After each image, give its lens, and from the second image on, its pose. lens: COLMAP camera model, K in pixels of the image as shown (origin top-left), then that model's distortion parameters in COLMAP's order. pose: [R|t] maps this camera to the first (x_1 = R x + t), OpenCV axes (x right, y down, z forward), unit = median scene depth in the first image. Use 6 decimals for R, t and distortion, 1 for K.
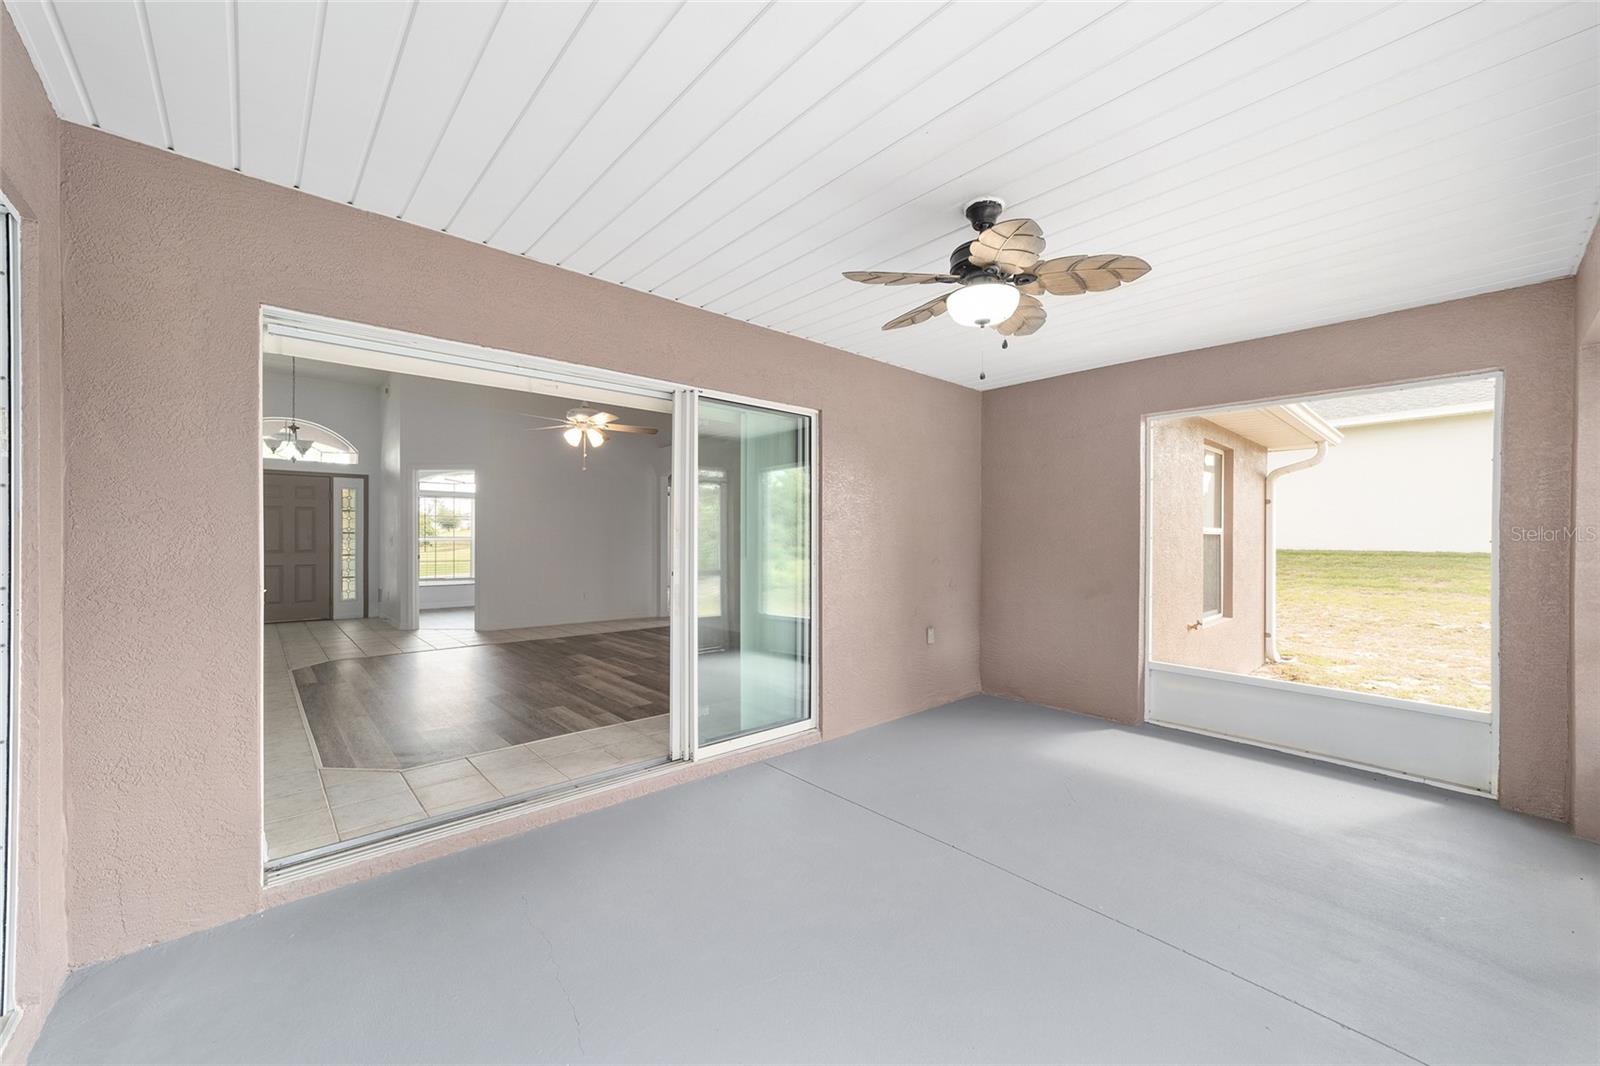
lens RADIAL K [[620.5, 0, 777.5], [0, 620.5, 540.2], [0, 0, 1]] dist [-0.001271, 0.000170]
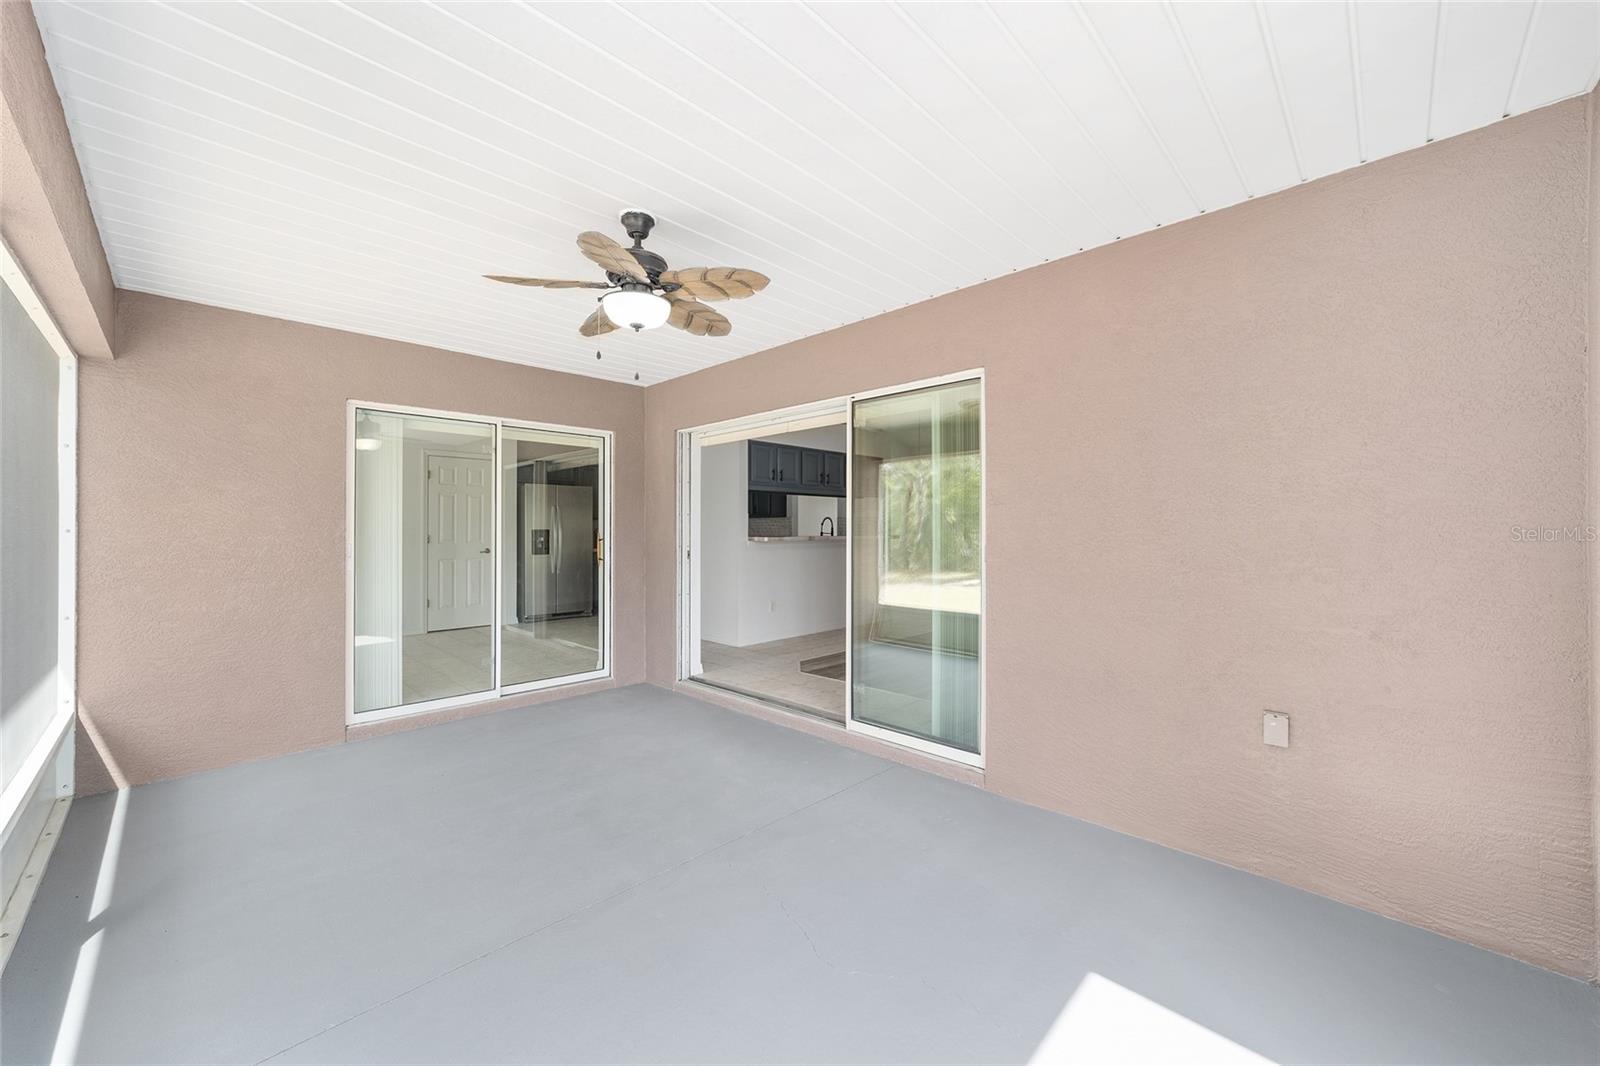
lens RADIAL K [[614.7, 0, 800.0], [0, 614.7, 533.0], [0, 0, 1]] dist [-0.001479, 0.000098]
pose [[0.078210, 0.000164, -0.996937, 0.926980], [-0.000369, 1.000000, 0.000136, 0.000466], [0.996937, 0.000357, 0.078210, 0.790256]]
